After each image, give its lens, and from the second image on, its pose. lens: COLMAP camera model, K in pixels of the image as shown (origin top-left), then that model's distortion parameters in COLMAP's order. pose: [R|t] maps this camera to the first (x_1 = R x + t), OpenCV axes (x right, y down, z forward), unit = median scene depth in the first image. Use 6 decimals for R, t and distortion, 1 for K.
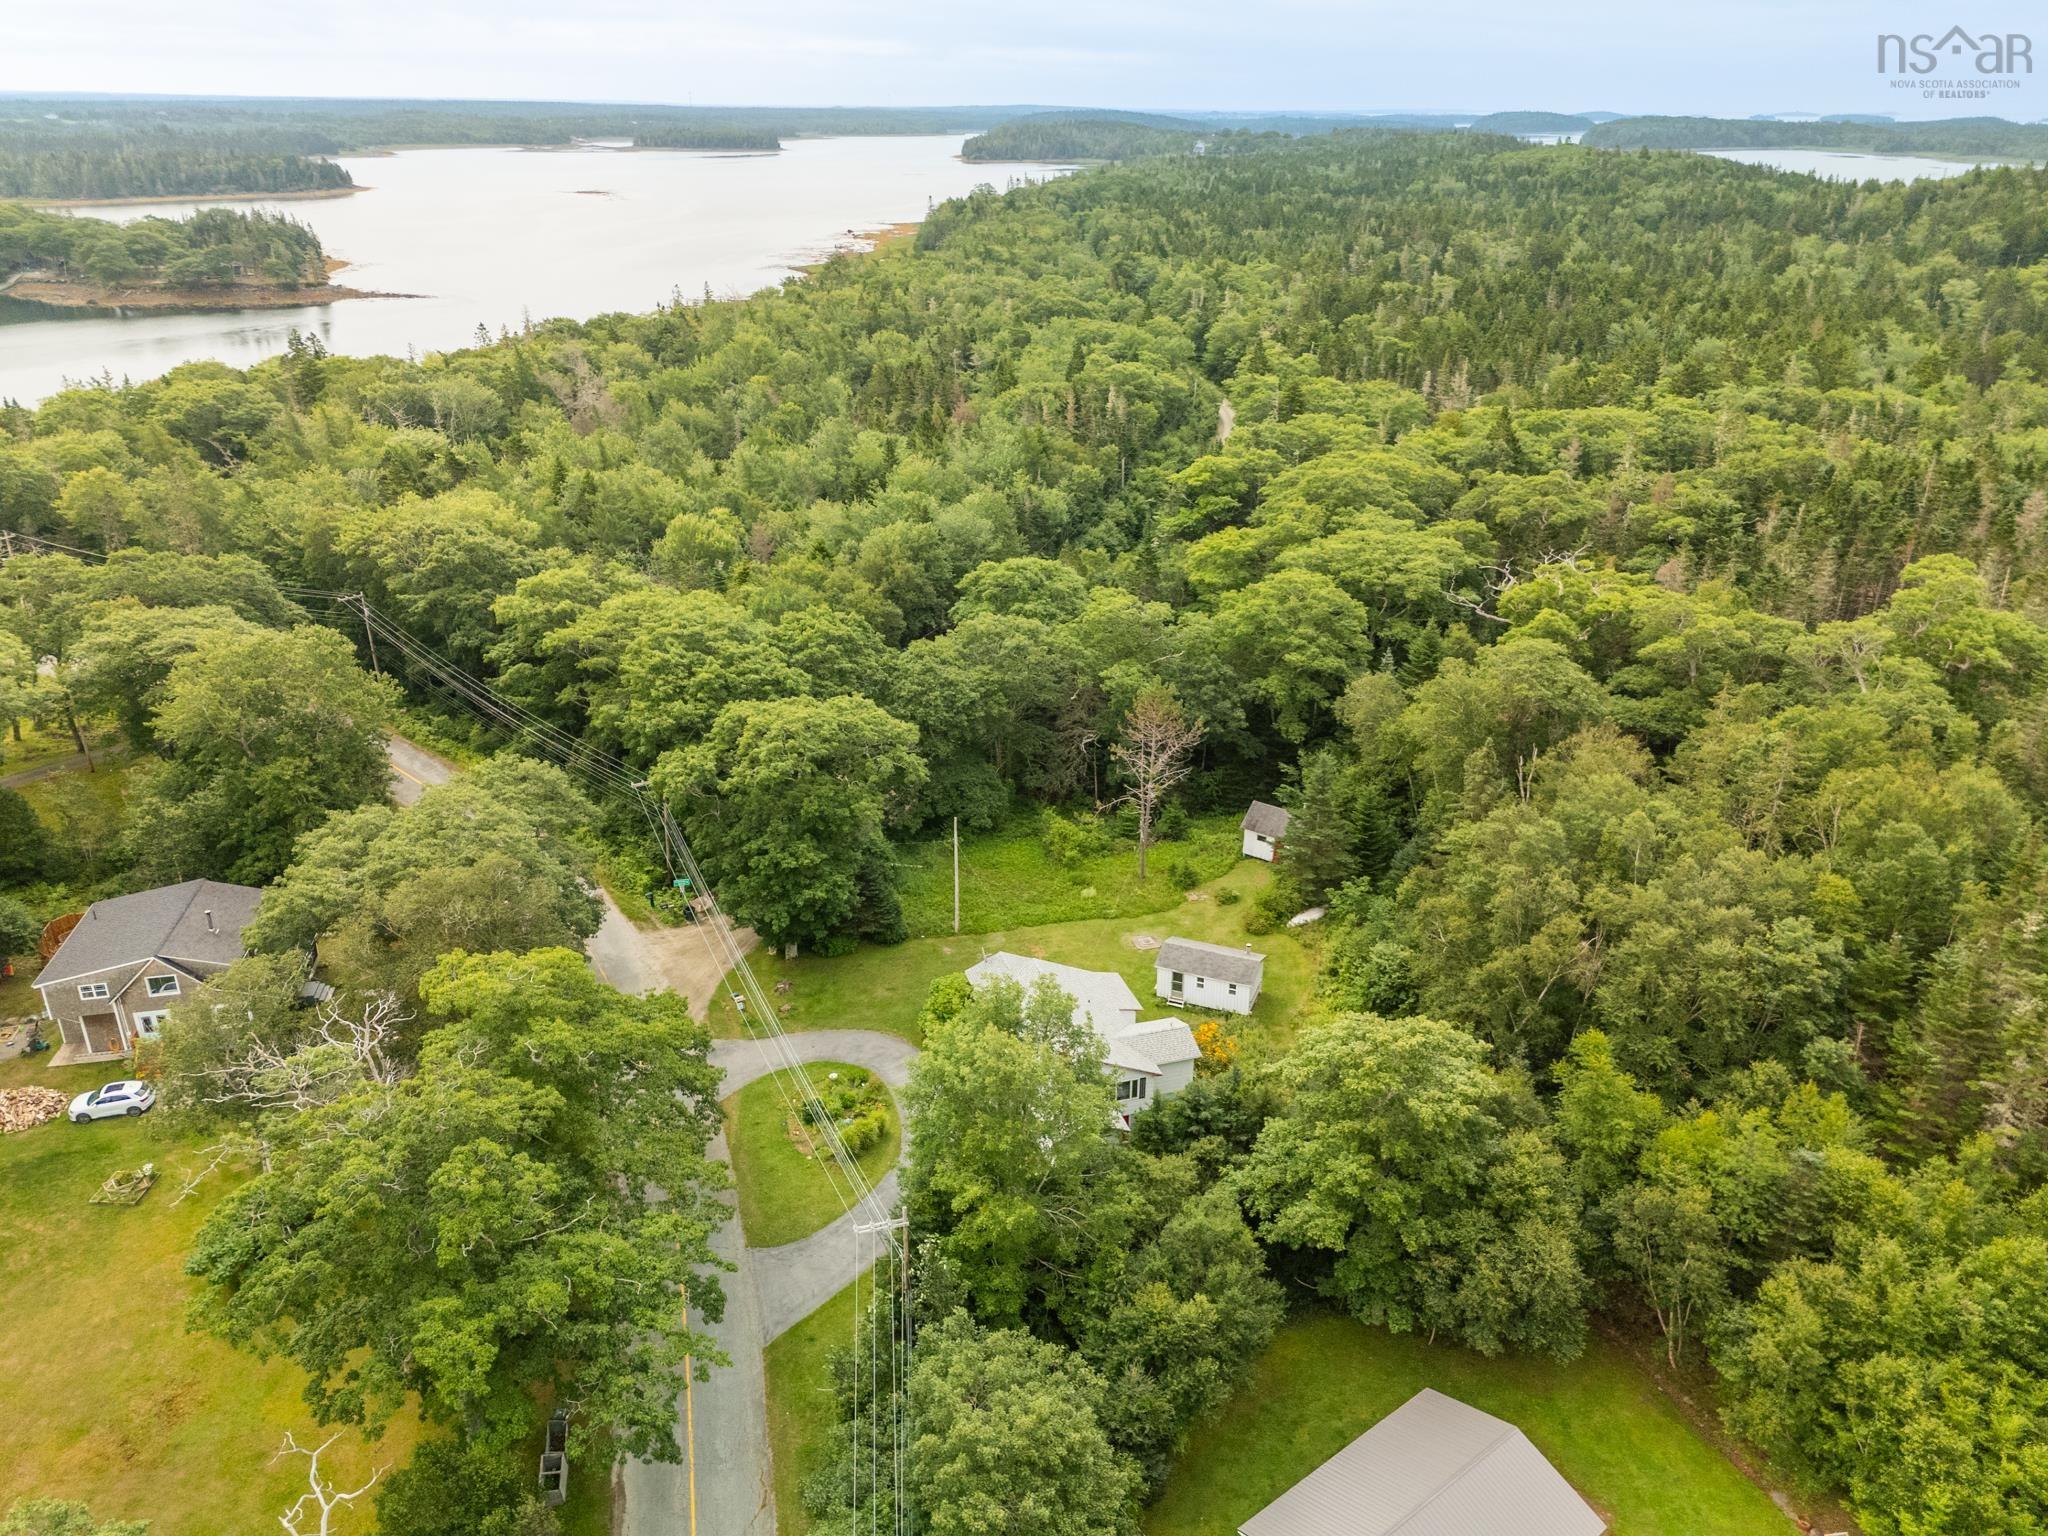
lens RADIAL K [[1502.8, 0, 1024.0], [0, 1502.8, 768.0], [0, 0, 1]] dist [0.003829, 0.002015]
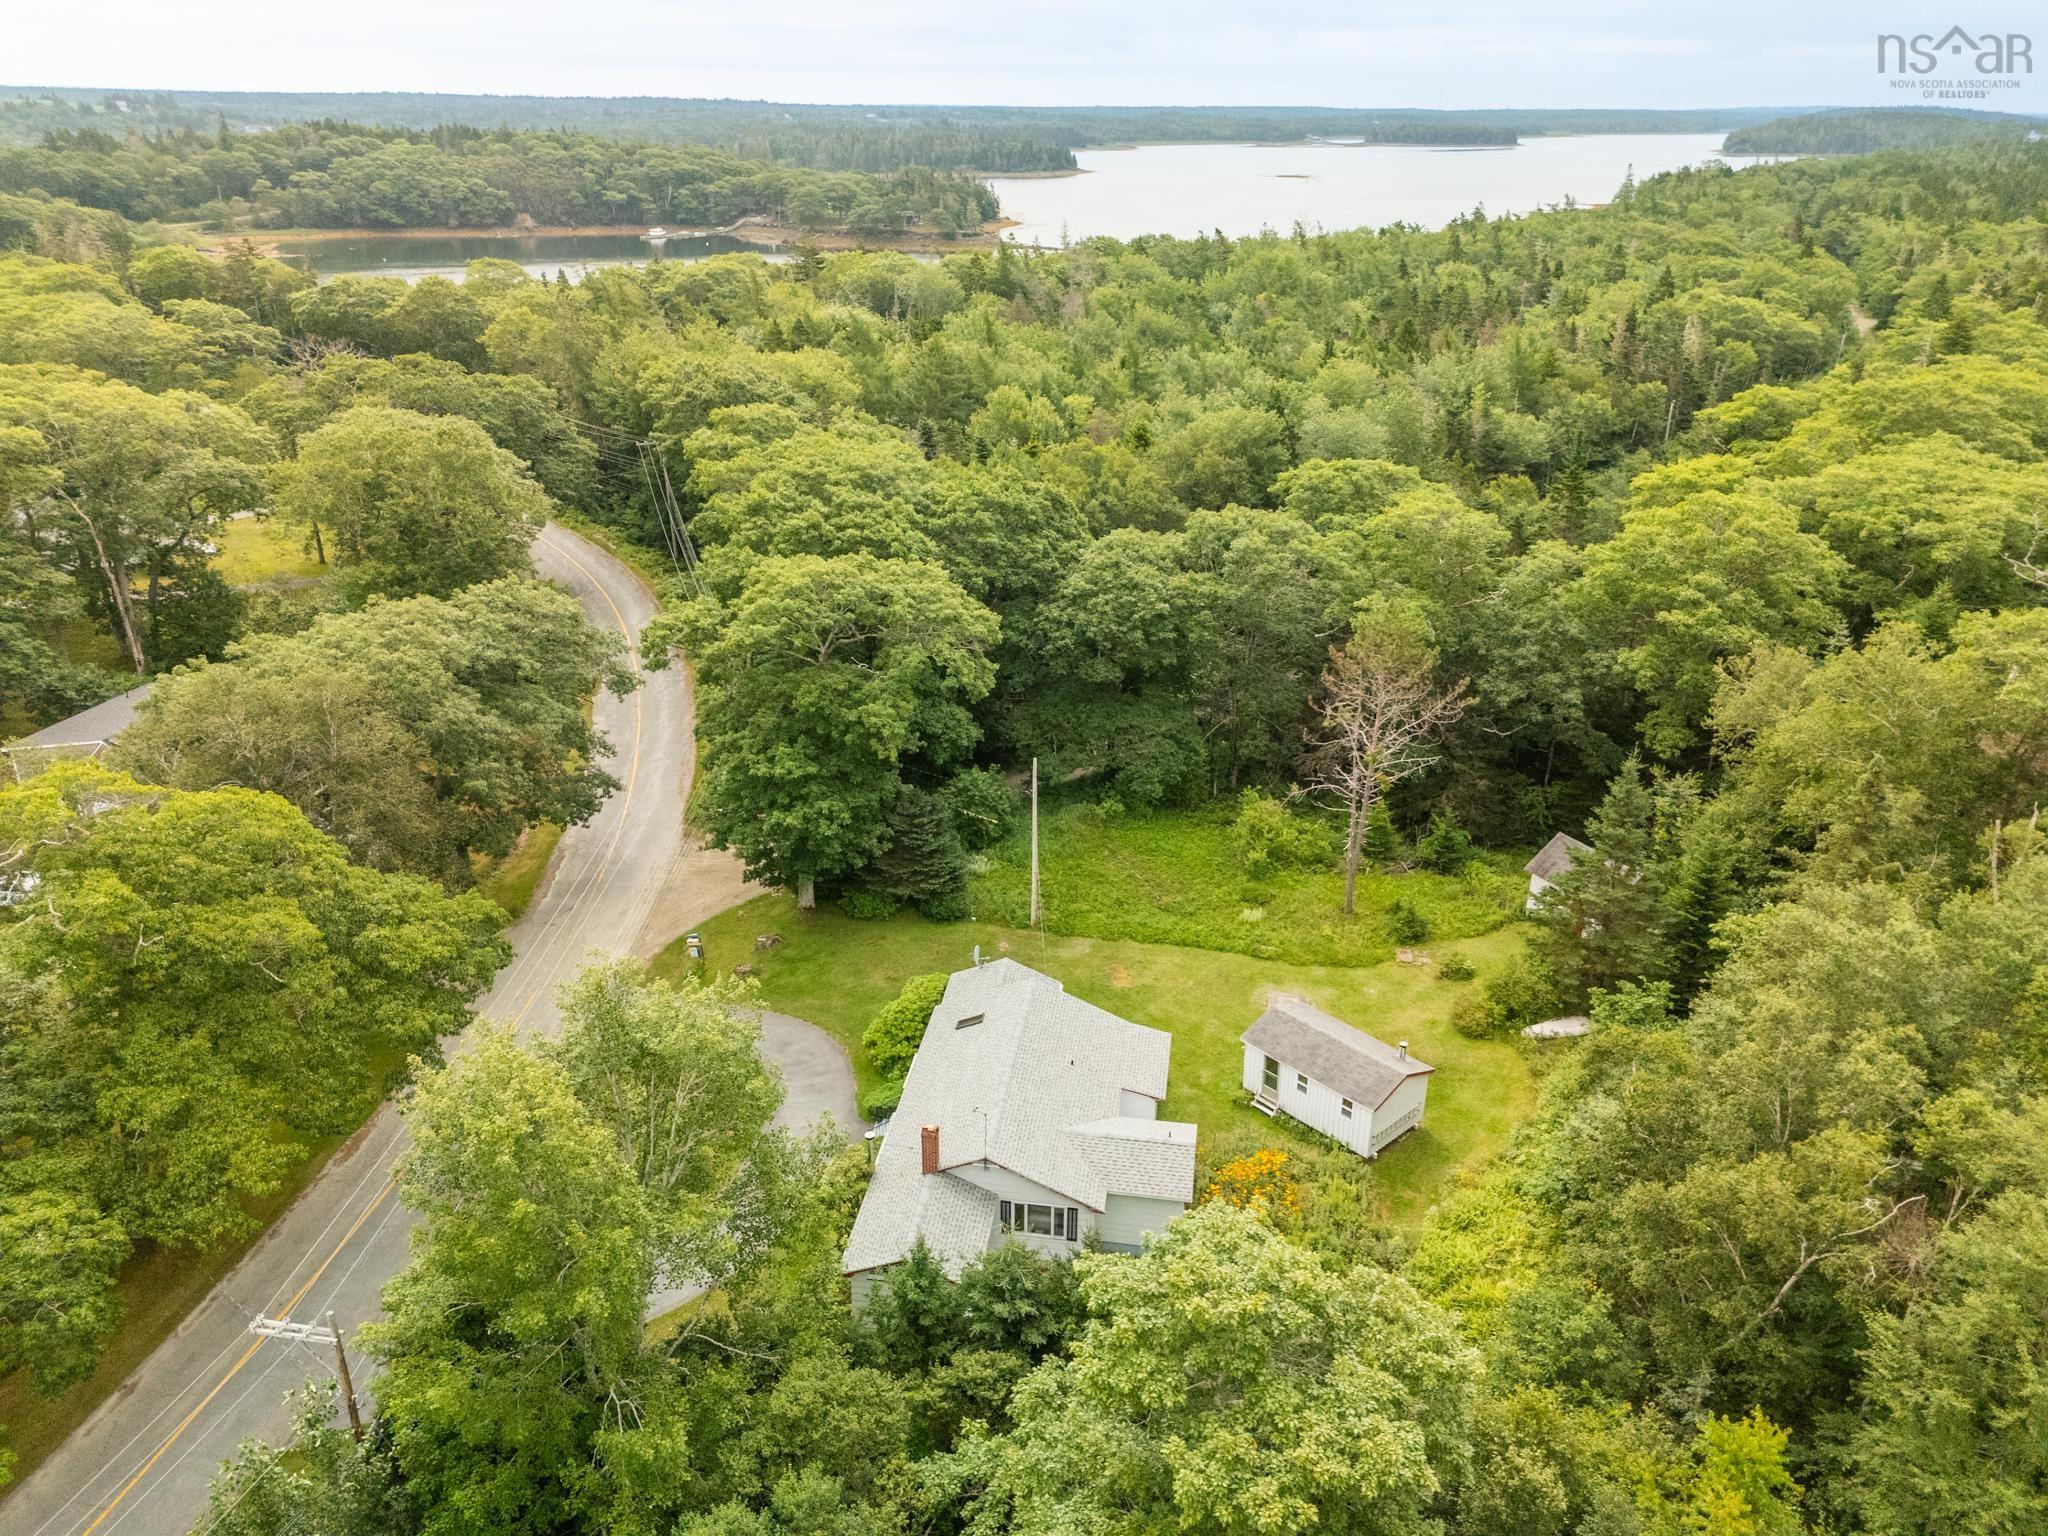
lens RADIAL K [[1502.8, 0, 1024.0], [0, 1502.8, 768.0], [0, 0, 1]] dist [0.003829, 0.002015]
pose [[0.893782, 0.173598, -0.413543, 0.211636], [-0.177081, 0.983732, 0.030233, 0.016073], [0.412063, 0.046209, 0.909983, 0.339024]]
